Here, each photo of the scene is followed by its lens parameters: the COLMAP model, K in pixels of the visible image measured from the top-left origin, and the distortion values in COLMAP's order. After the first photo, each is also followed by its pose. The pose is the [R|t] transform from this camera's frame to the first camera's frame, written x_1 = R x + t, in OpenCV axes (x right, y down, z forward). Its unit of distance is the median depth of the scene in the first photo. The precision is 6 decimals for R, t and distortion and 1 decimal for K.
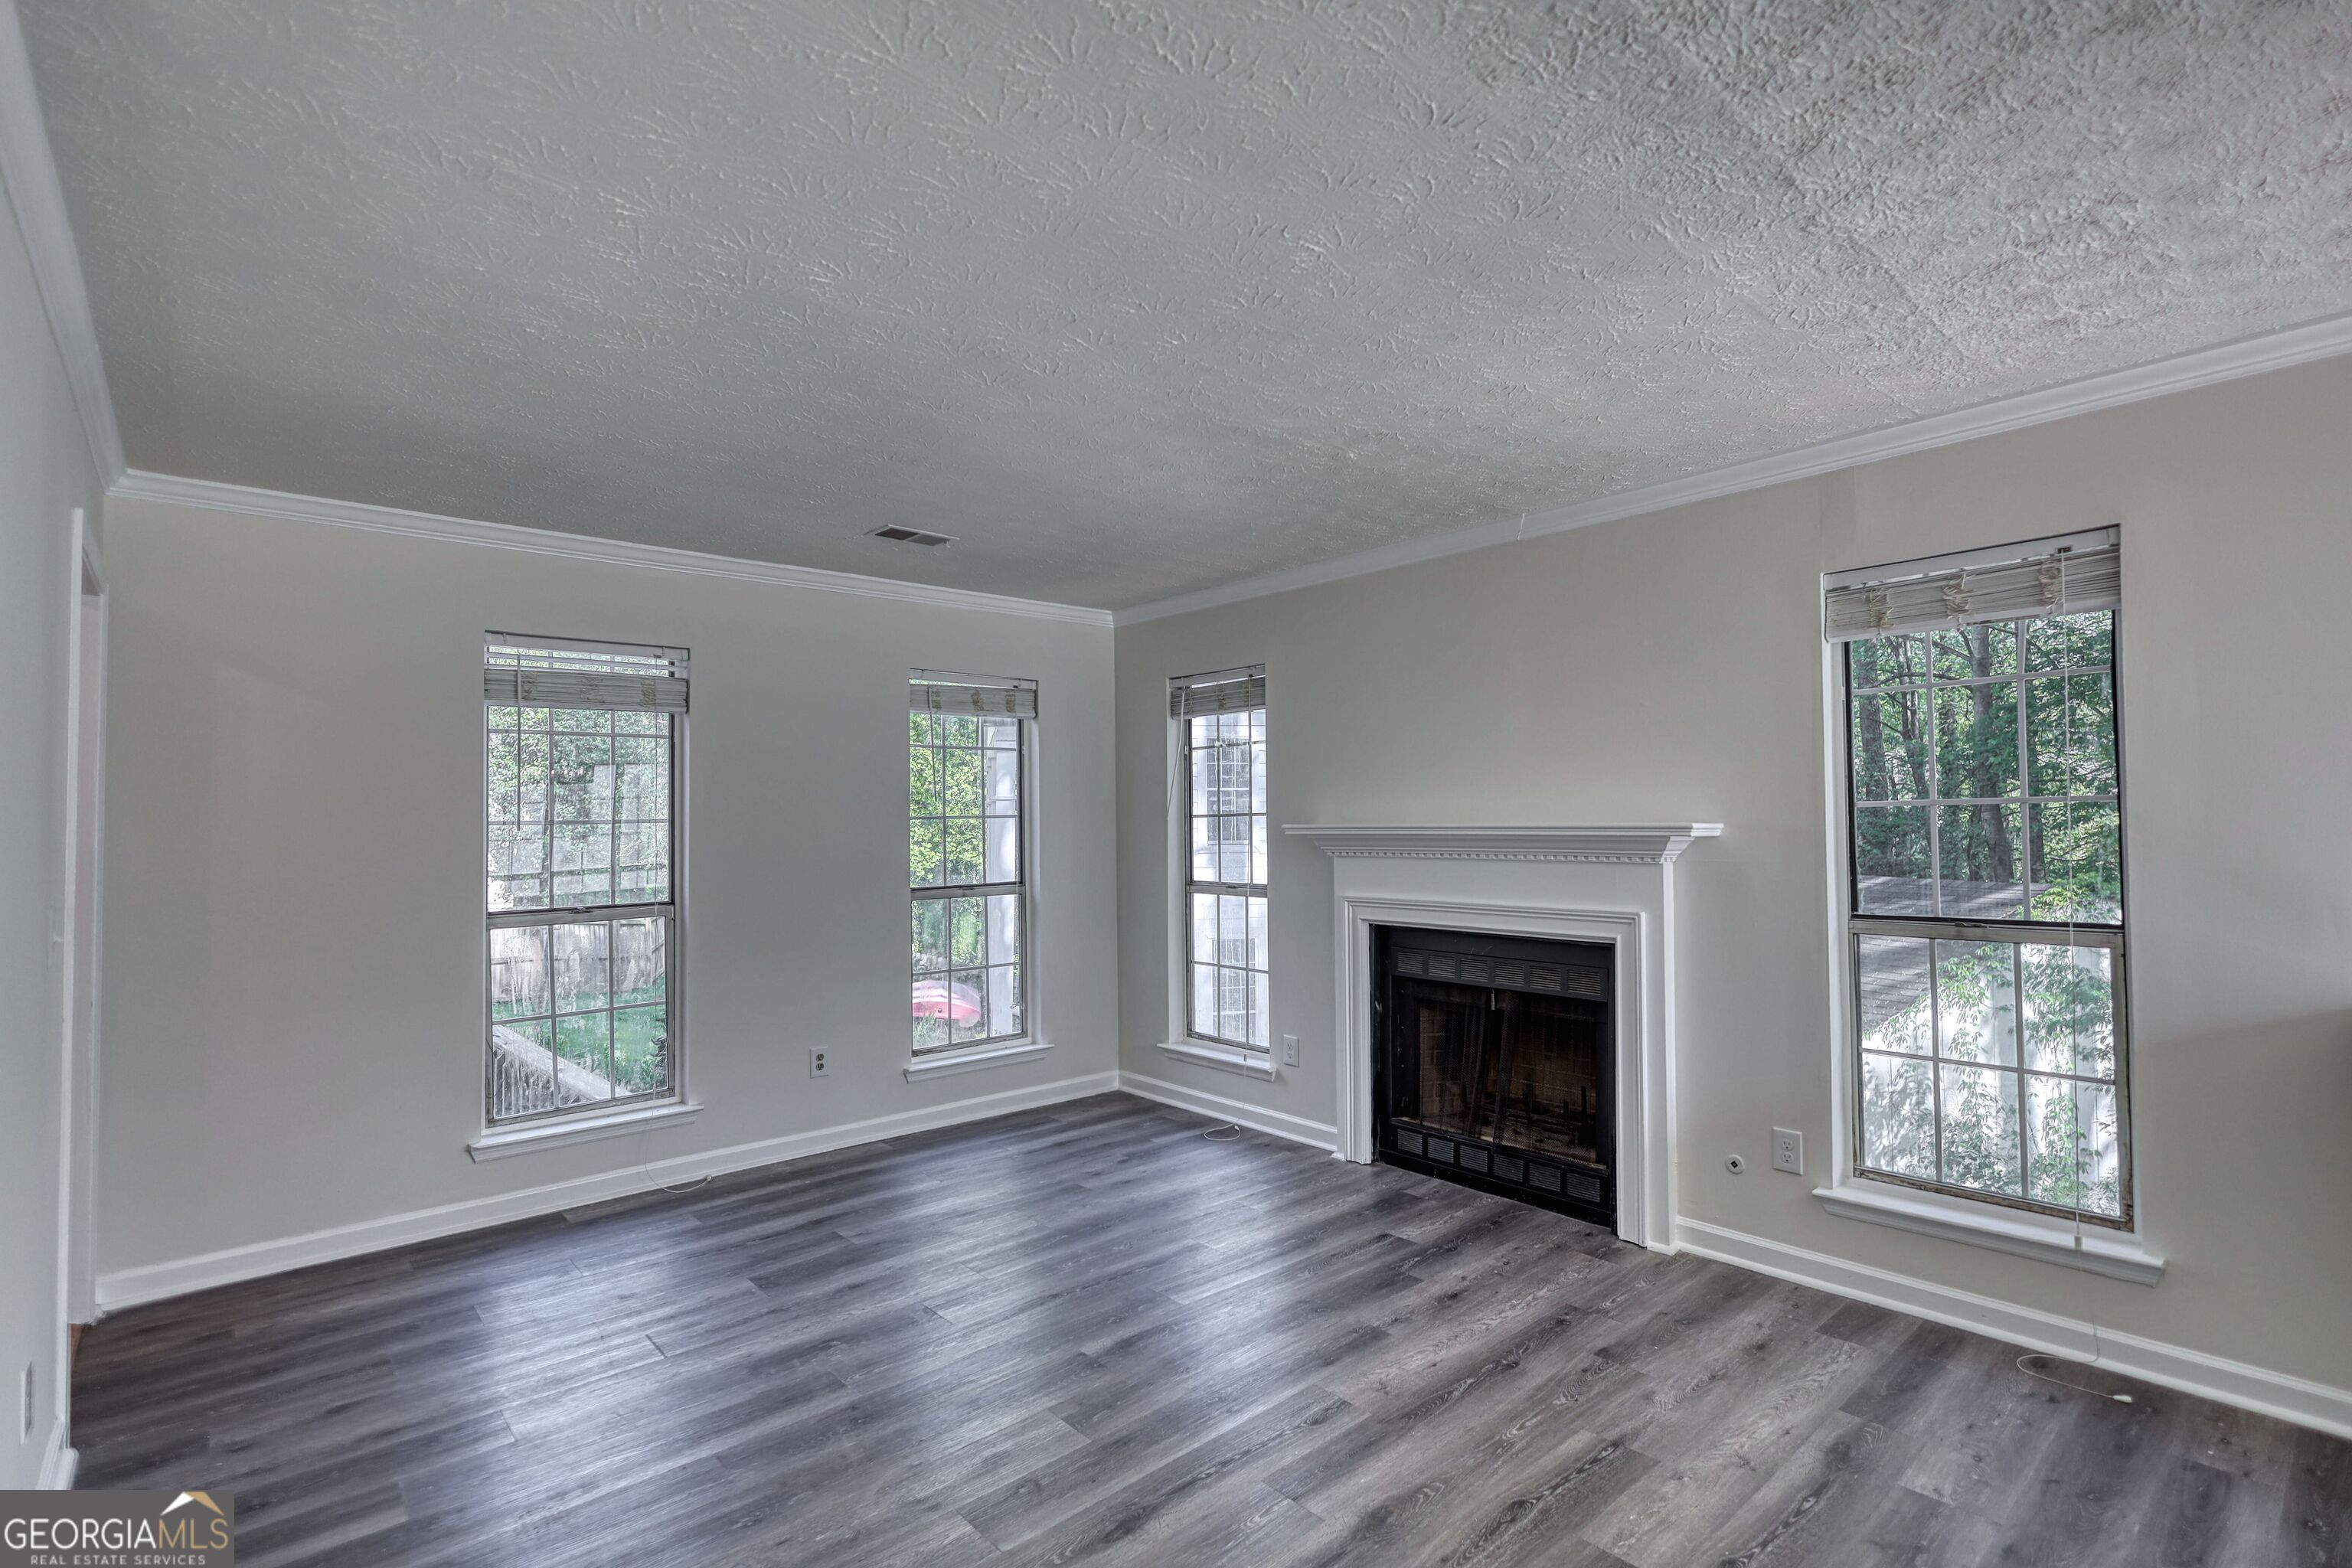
lens RADIAL K [[1101.9, 0, 1191.5], [0, 1101.9, 789.2], [0, 0, 1]] dist [-0.002255, 0.001245]
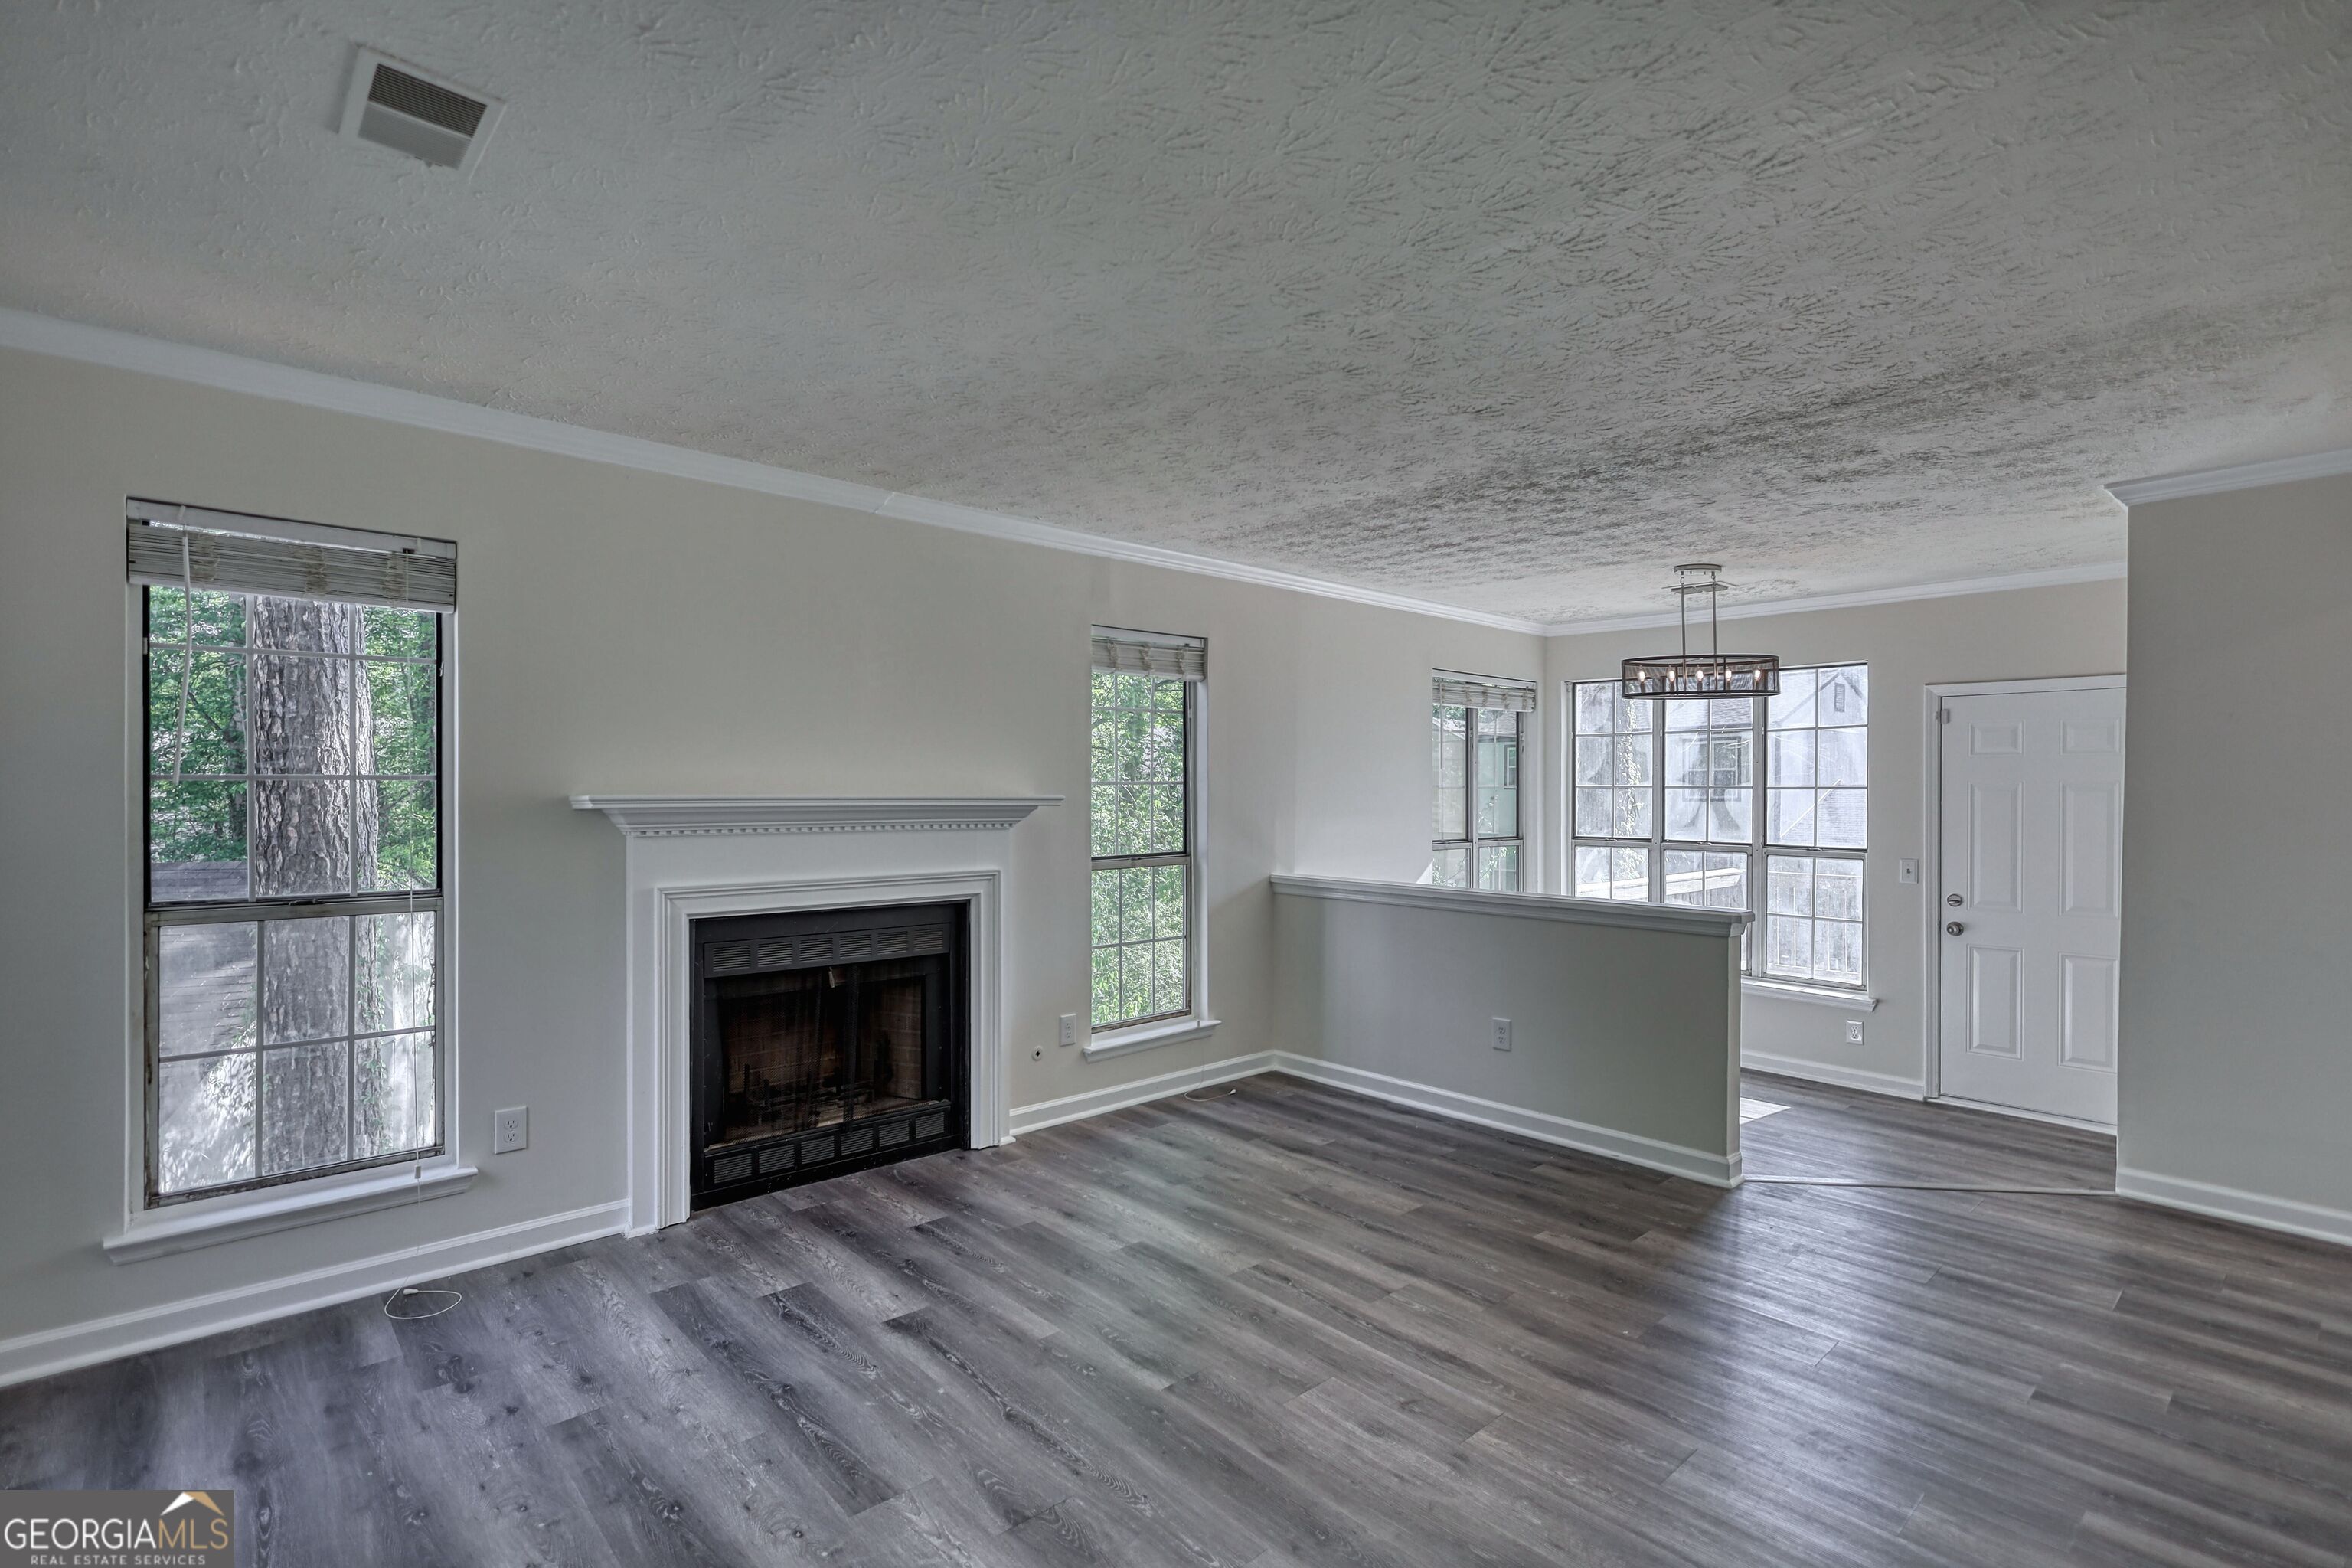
lens RADIAL K [[1101.9, 0, 1186.1], [0, 1101.9, 792.3], [0, 0, 1]] dist [-0.002255, 0.001245]
pose [[-0.020183, 0.000691, 0.999796, -0.708674], [-0.042259, 0.999106, -0.001543, 0.016946], [-0.998903, -0.042281, -0.020136, 0.726955]]
